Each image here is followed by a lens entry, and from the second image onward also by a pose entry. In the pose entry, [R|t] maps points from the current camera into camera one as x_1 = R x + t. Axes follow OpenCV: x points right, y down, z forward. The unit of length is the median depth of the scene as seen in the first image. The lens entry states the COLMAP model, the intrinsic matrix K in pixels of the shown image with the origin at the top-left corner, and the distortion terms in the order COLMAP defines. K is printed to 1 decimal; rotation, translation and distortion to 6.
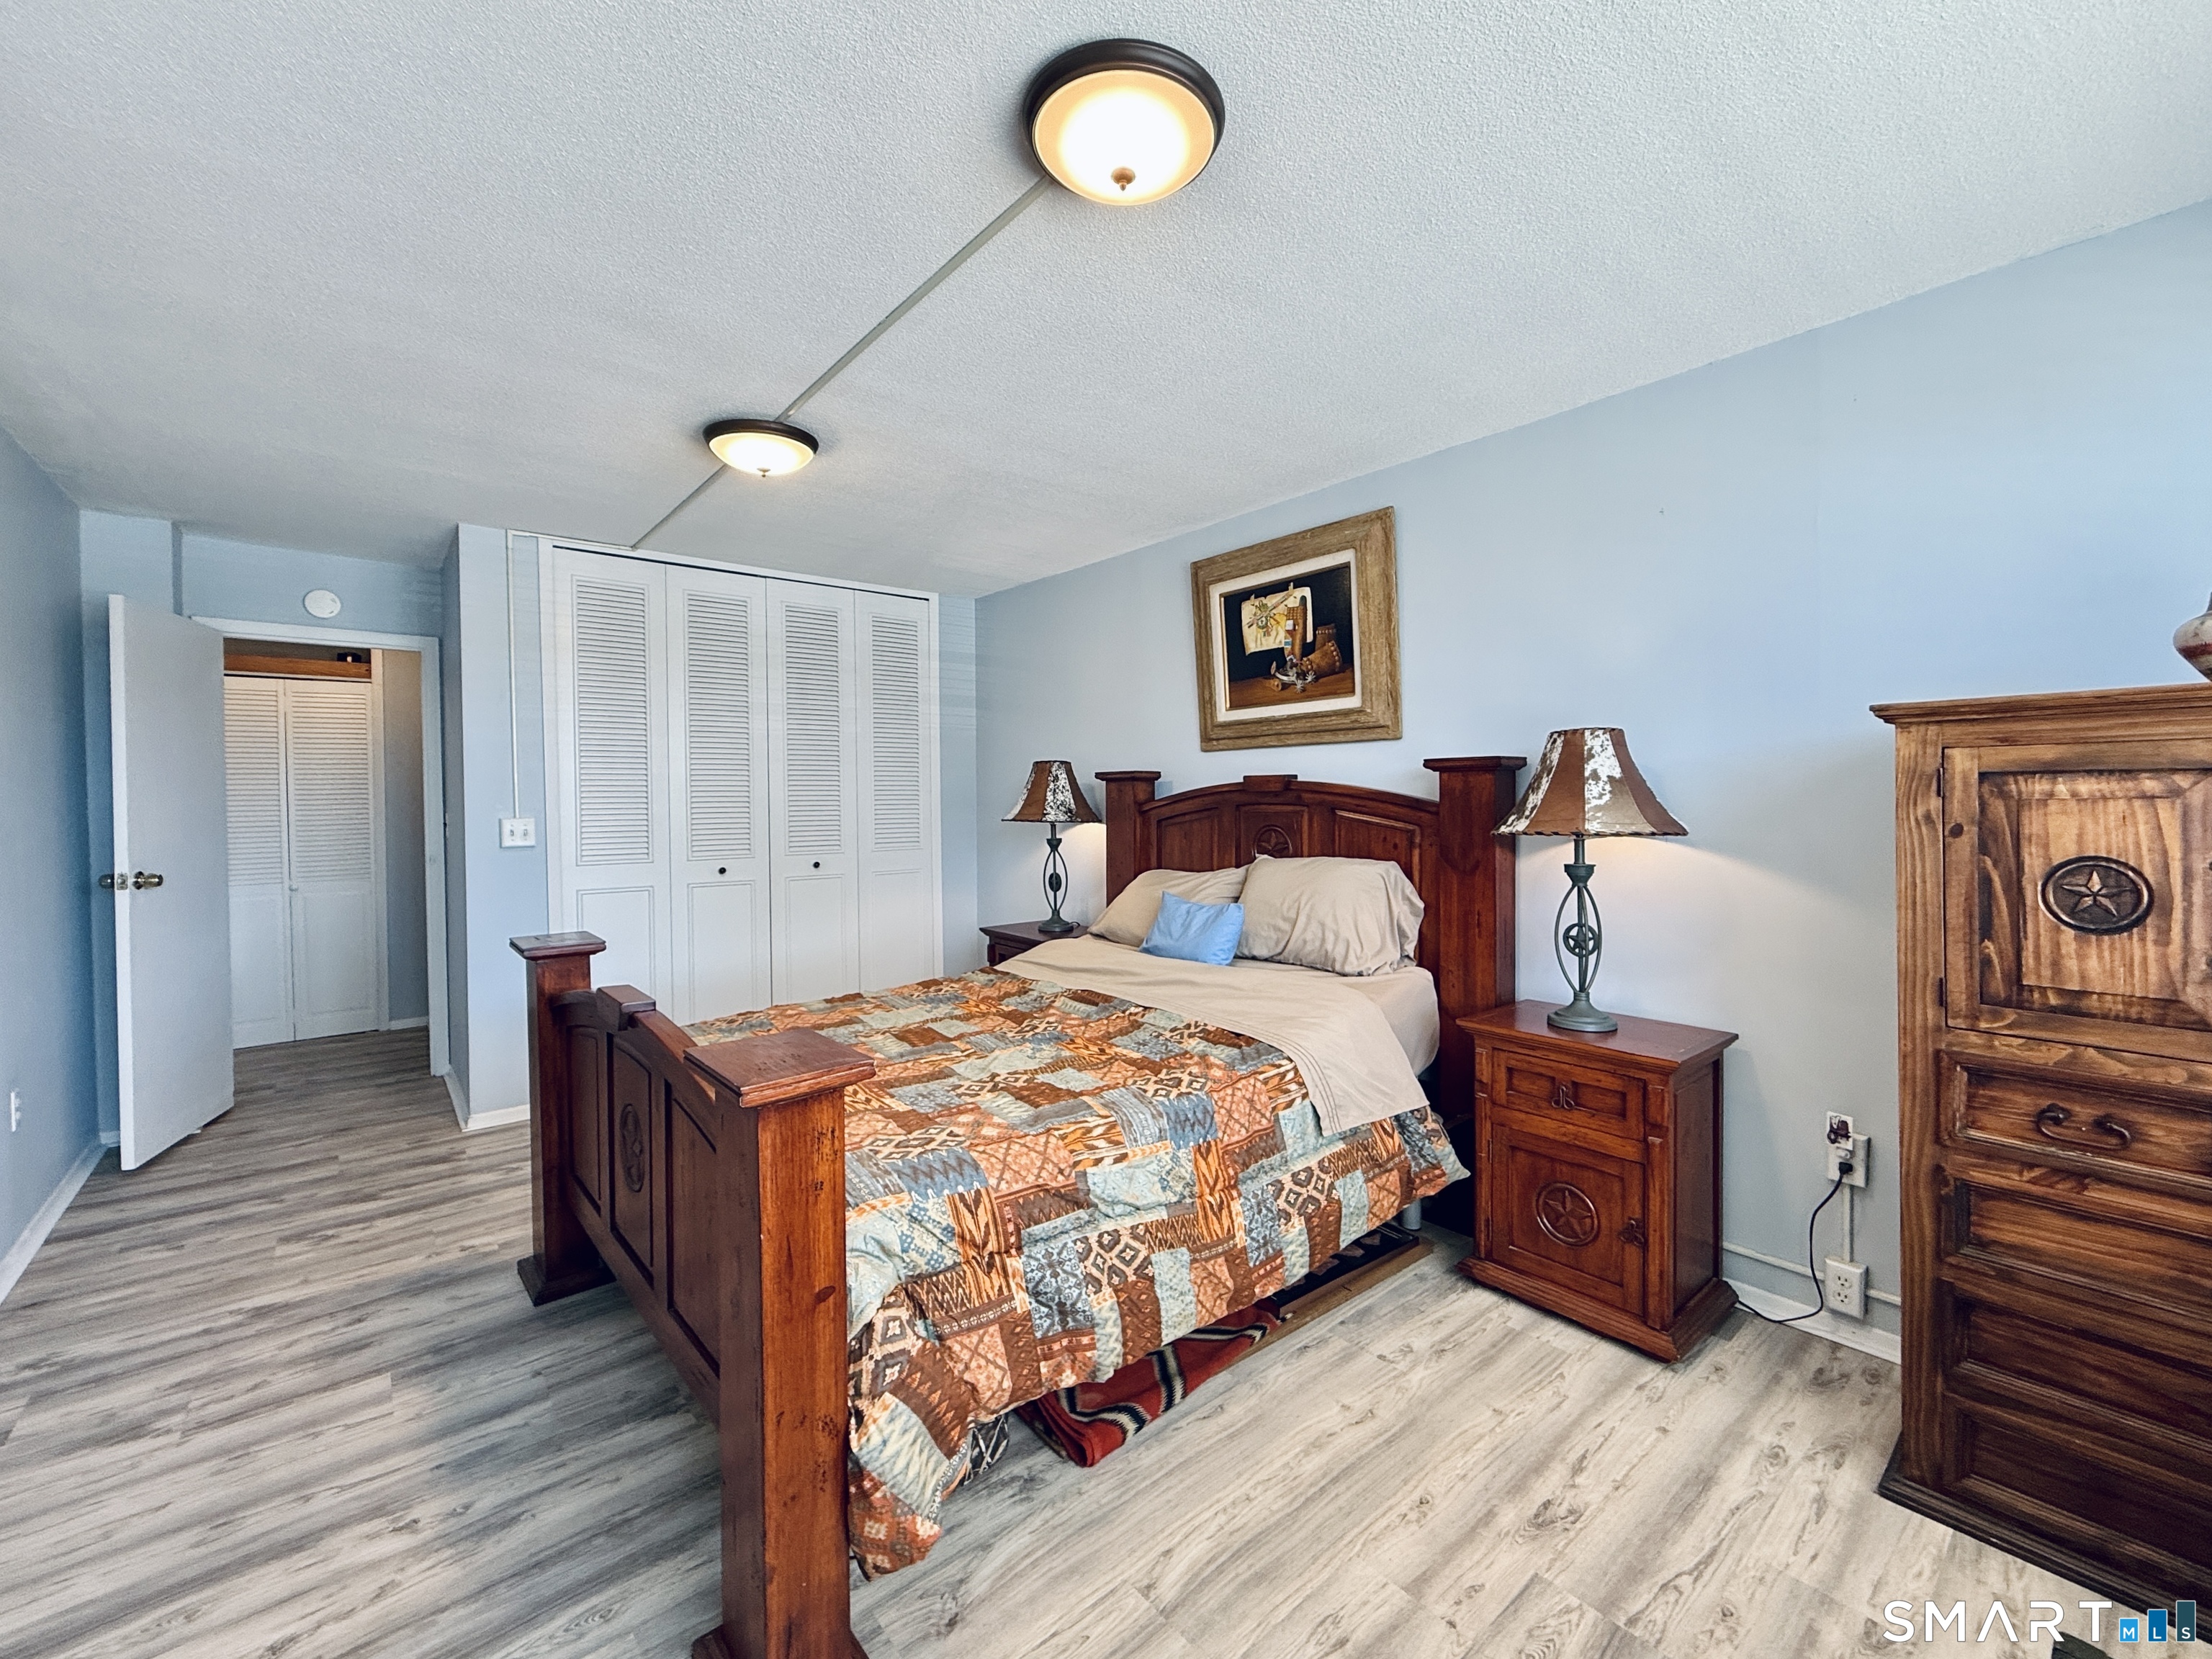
lens RADIAL K [[894.6, 0, 1022.0], [0, 894.6, 800.1], [0, 0, 1]] dist [0.000457, 0.000137]
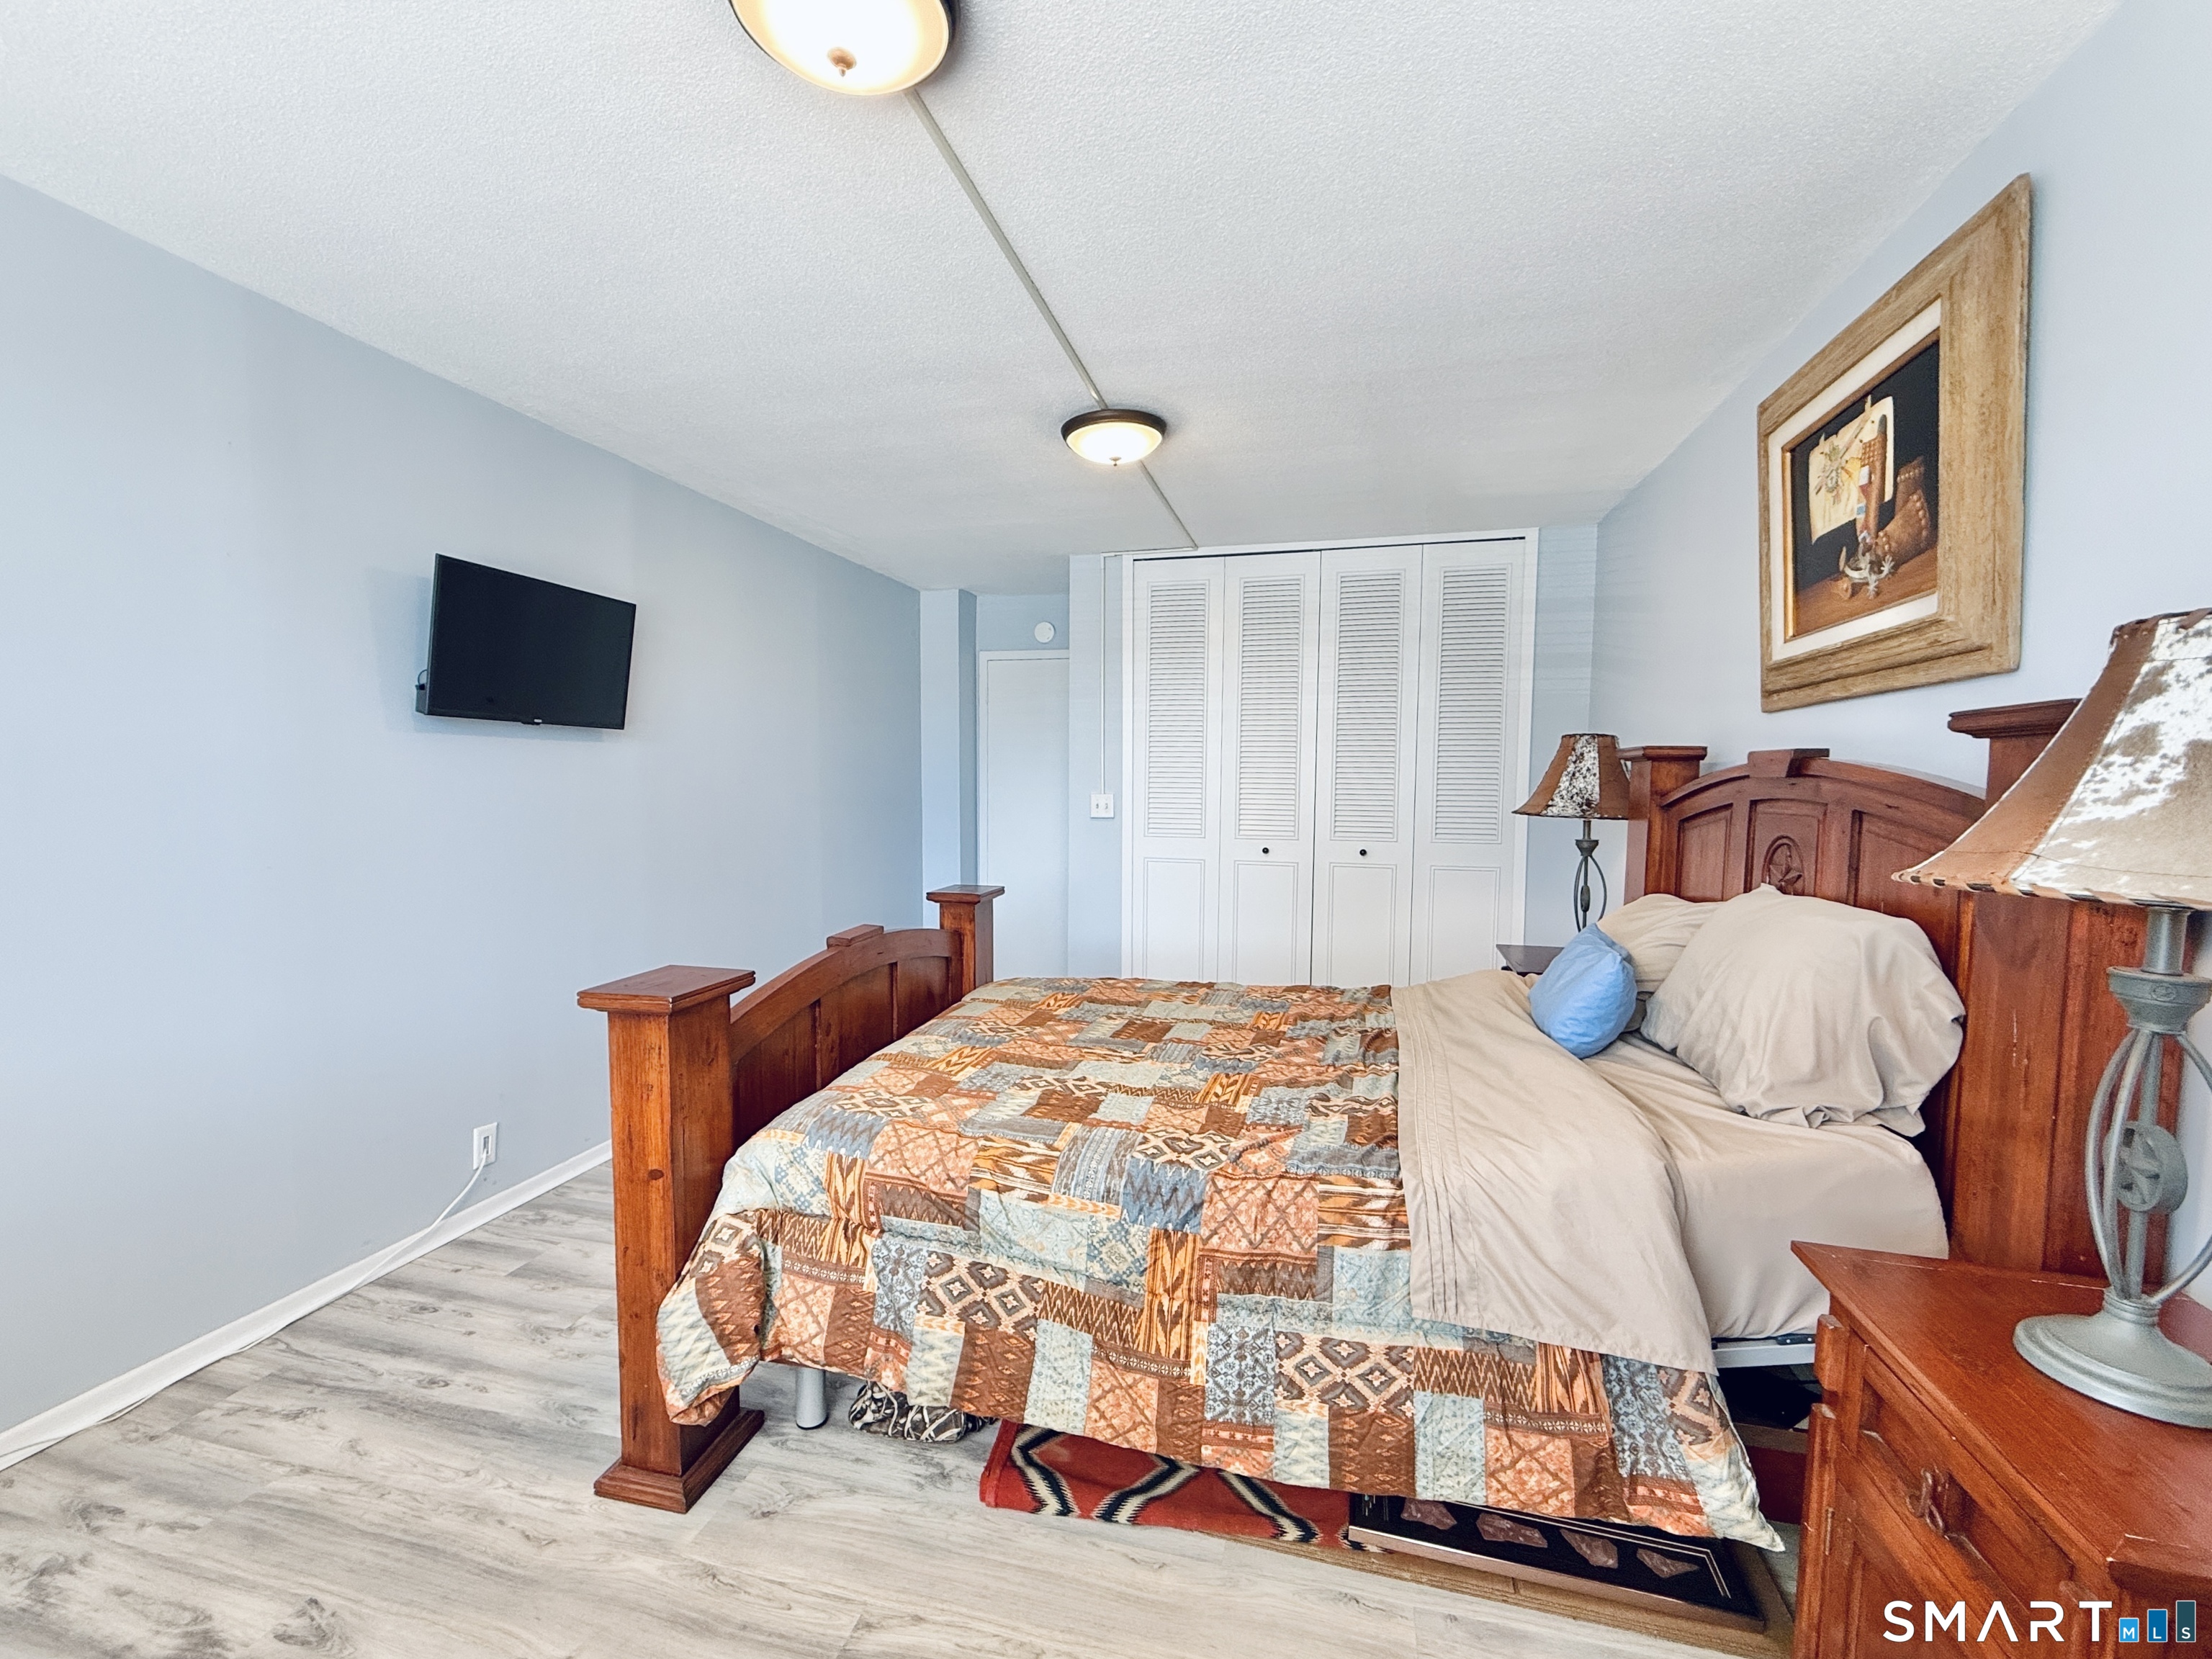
lens RADIAL K [[887.7, 0, 1106.0], [0, 887.7, 829.5], [0, 0, 1]] dist [0.000899, -0.000111]
pose [[0.629010, 0.055222, -0.775433, 0.685346], [-0.013715, 0.998107, 0.059954, -0.007191], [0.777276, -0.027077, 0.628577, 0.445790]]
